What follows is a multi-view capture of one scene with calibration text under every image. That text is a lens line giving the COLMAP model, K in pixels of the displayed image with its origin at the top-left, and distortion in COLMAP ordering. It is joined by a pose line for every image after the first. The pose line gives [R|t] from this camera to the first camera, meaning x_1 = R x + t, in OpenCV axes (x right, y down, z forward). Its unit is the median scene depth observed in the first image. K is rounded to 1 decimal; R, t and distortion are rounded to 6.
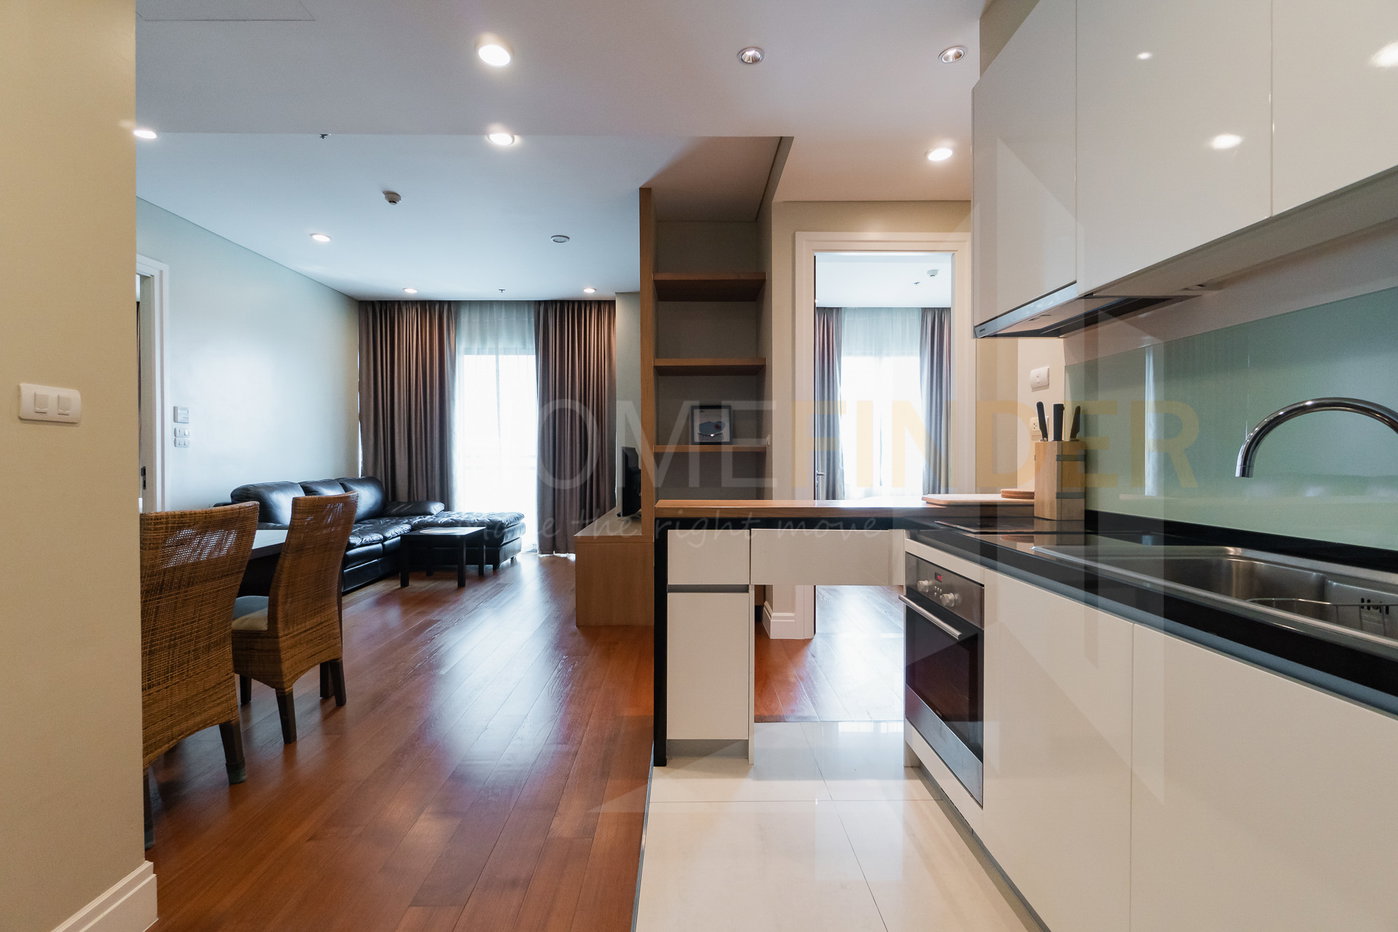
lens RADIAL K [[620.5, 0, 699.0], [0, 620.5, 466.0], [0, 0, 1]] dist [-0.001153, -0.000175]
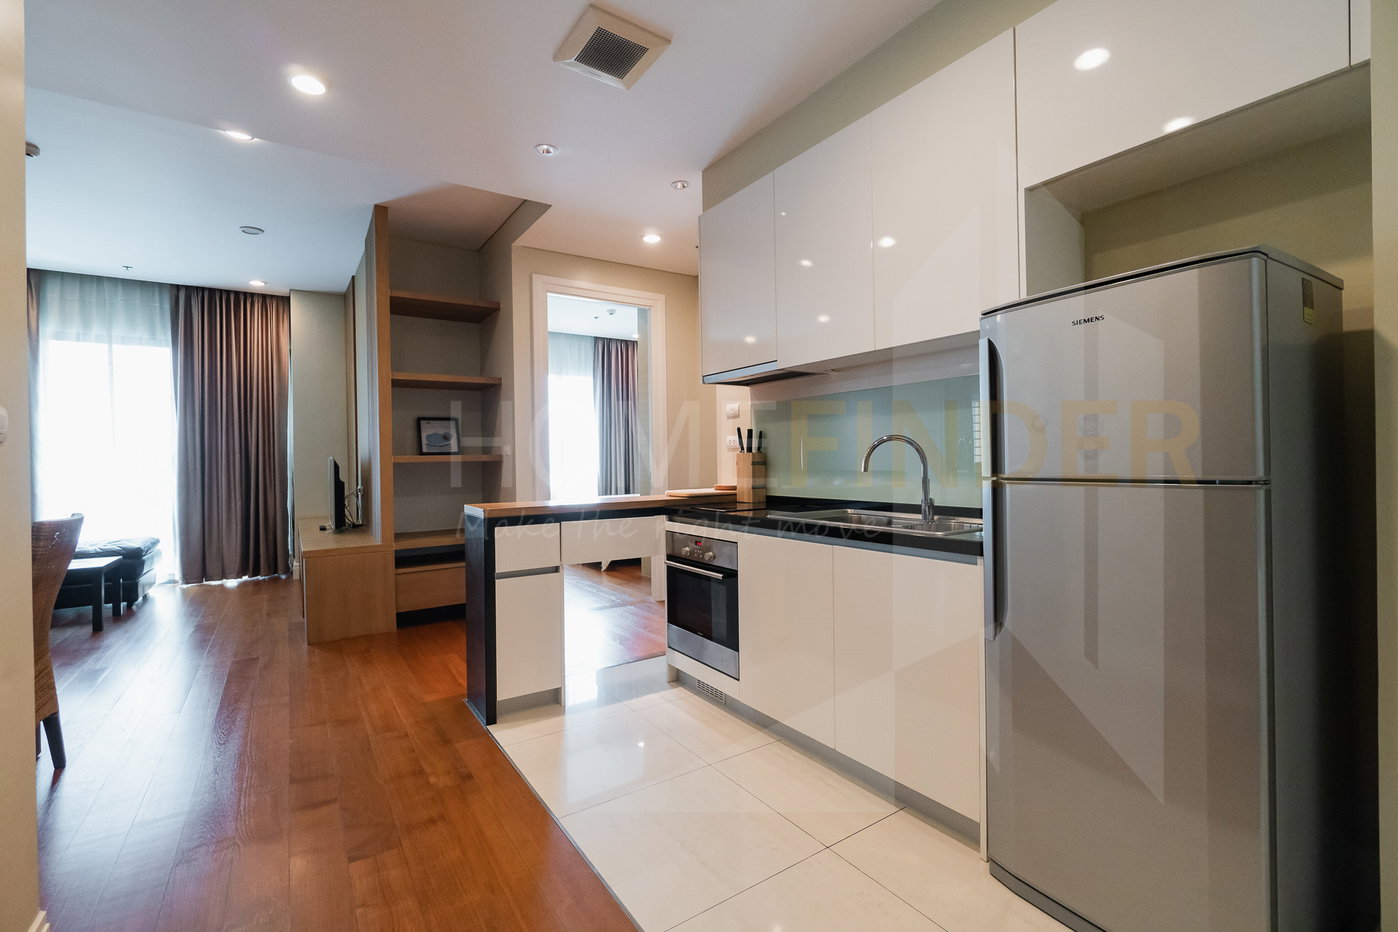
lens RADIAL K [[603.6, 0, 699.0], [0, 603.6, 466.0], [0, 0, 1]] dist [-0.040238, 0.020467]
pose [[0.834670, -0.015739, 0.550525, -0.195950], [0.021514, 0.999760, -0.004036, -0.001567], [-0.550329, 0.015213, 0.834809, -0.106719]]
